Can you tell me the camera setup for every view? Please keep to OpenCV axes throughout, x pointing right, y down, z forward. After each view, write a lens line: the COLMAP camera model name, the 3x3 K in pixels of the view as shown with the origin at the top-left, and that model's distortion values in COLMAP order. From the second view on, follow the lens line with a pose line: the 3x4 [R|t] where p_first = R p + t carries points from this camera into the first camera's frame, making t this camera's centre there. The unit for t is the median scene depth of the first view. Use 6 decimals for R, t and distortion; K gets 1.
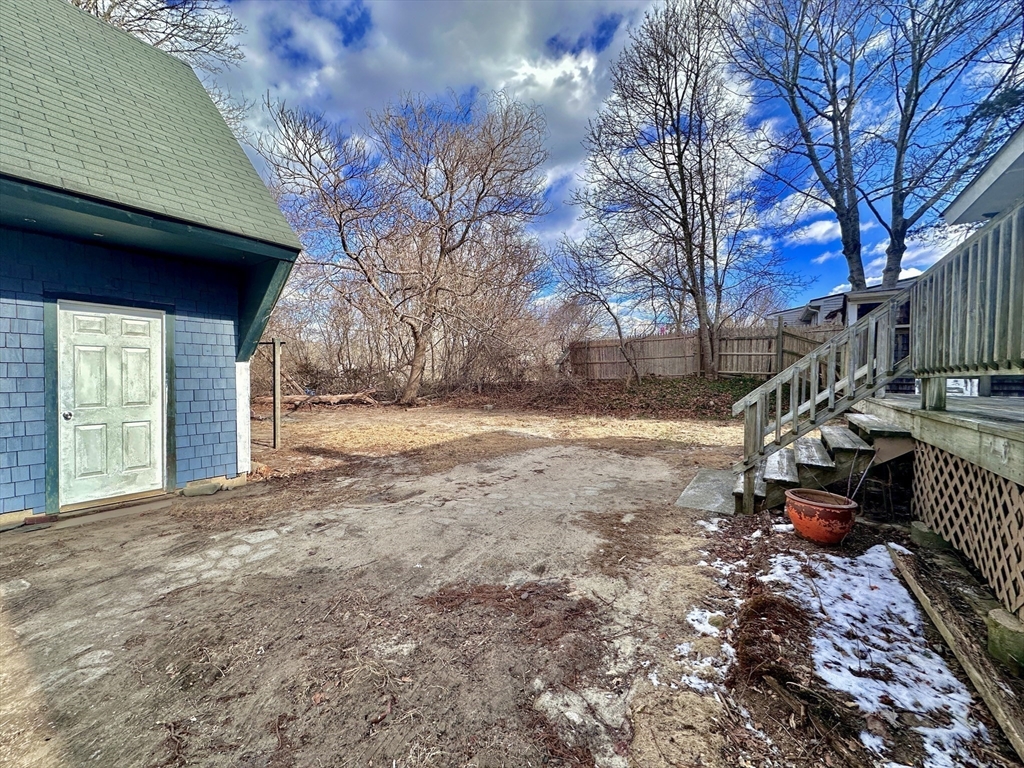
lens RADIAL K [[407.4, 0, 512.9], [0, 407.4, 382.2], [0, 0, 1]] dist [-0.002526, 0.000836]
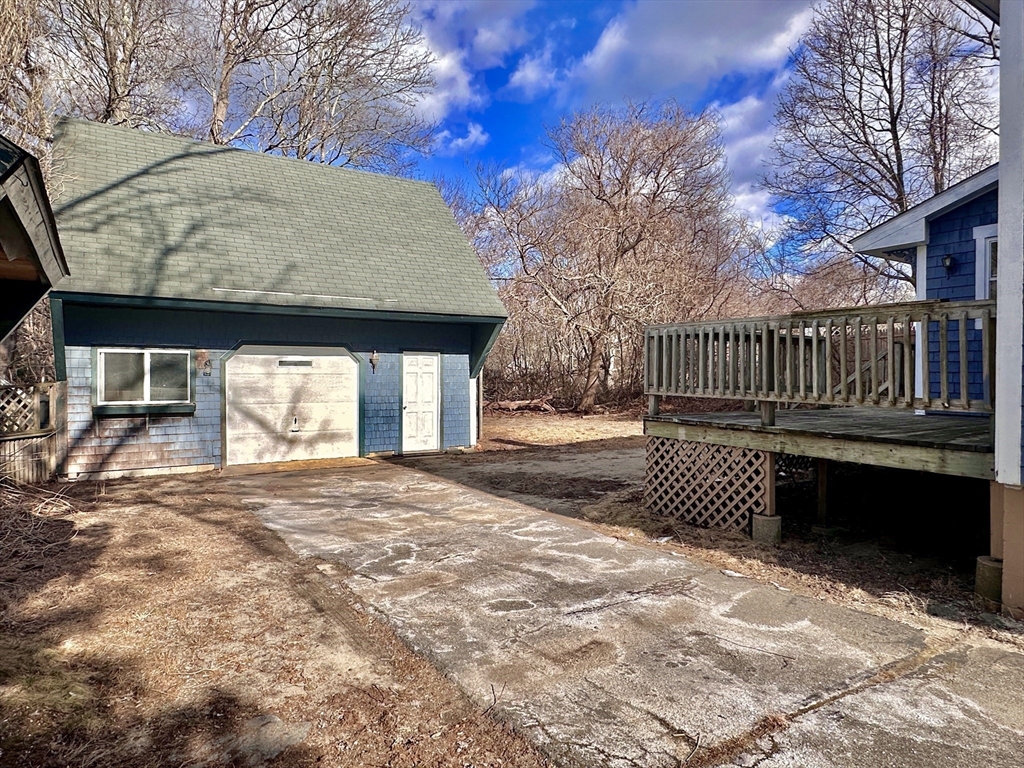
lens RADIAL K [[653.7, 0, 512.1], [0, 653.7, 367.7], [0, 0, 1]] dist [-0.003140, -0.000474]
pose [[0.922990, -0.008526, -0.384730, 0.204758], [-0.001403, 0.999673, -0.025521, -0.010784], [0.384821, 0.024095, 0.922676, -0.561010]]
